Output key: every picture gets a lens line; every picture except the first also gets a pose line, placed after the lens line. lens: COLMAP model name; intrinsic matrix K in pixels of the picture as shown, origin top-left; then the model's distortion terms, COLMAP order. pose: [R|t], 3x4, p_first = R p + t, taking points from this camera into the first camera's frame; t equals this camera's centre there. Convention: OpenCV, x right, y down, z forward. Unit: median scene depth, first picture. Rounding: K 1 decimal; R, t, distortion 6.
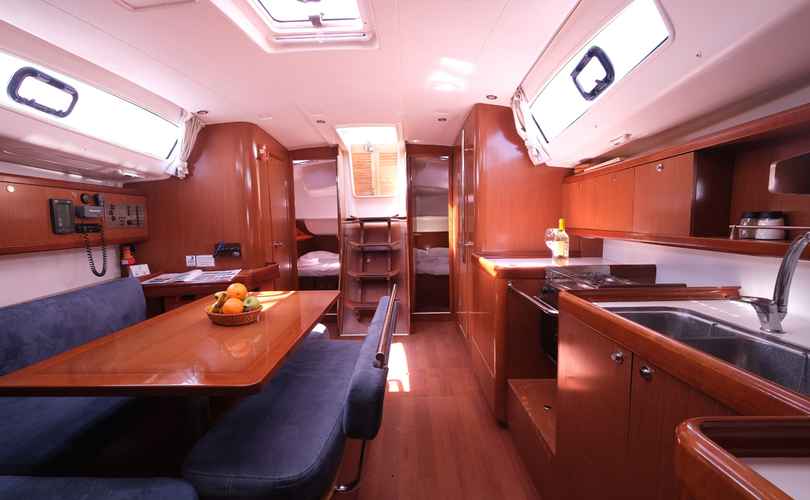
lens RADIAL K [[346.7, 0, 405.0], [0, 346.7, 250.0], [0, 0, 1]] dist [-0.000346, -0.000284]
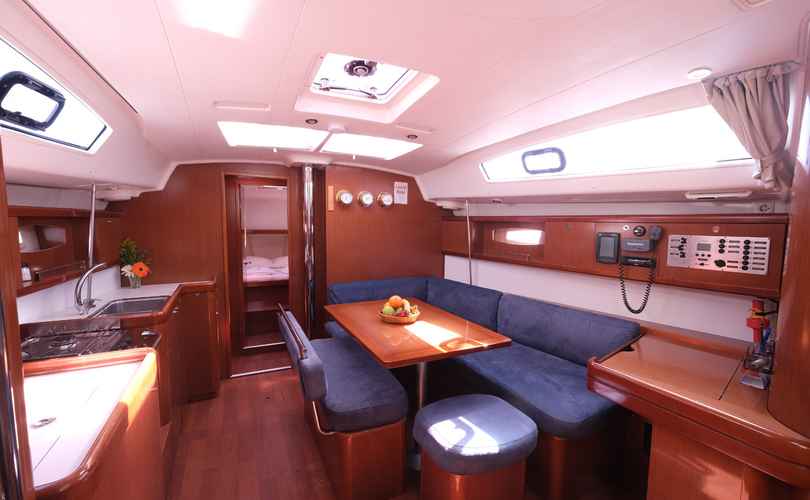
lens RADIAL K [[346.7, 0, 405.0], [0, 346.7, 250.0], [0, 0, 1]] dist [-0.000346, -0.000284]
pose [[-0.886417, 0.051224, -0.460045, 0.110730], [-0.031431, 0.984903, 0.170227, -0.253194], [0.461820, 0.165352, -0.871425, 1.624071]]
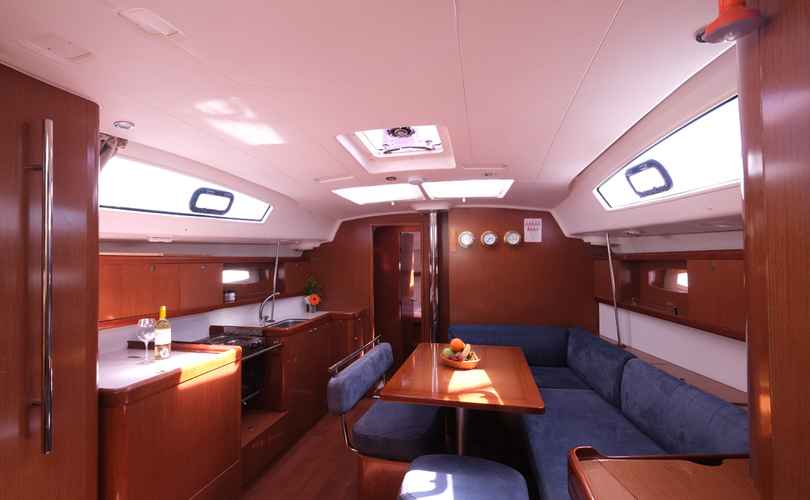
lens RADIAL K [[372.4, 0, 405.0], [0, 372.4, 250.0], [0, 0, 1]] dist [0.000380, -0.000003]
pose [[-0.979988, 0.033171, 0.196275, -0.425387], [0.044225, 0.997657, 0.052205, -0.262121], [-0.194084, 0.059841, -0.979158, 1.813021]]
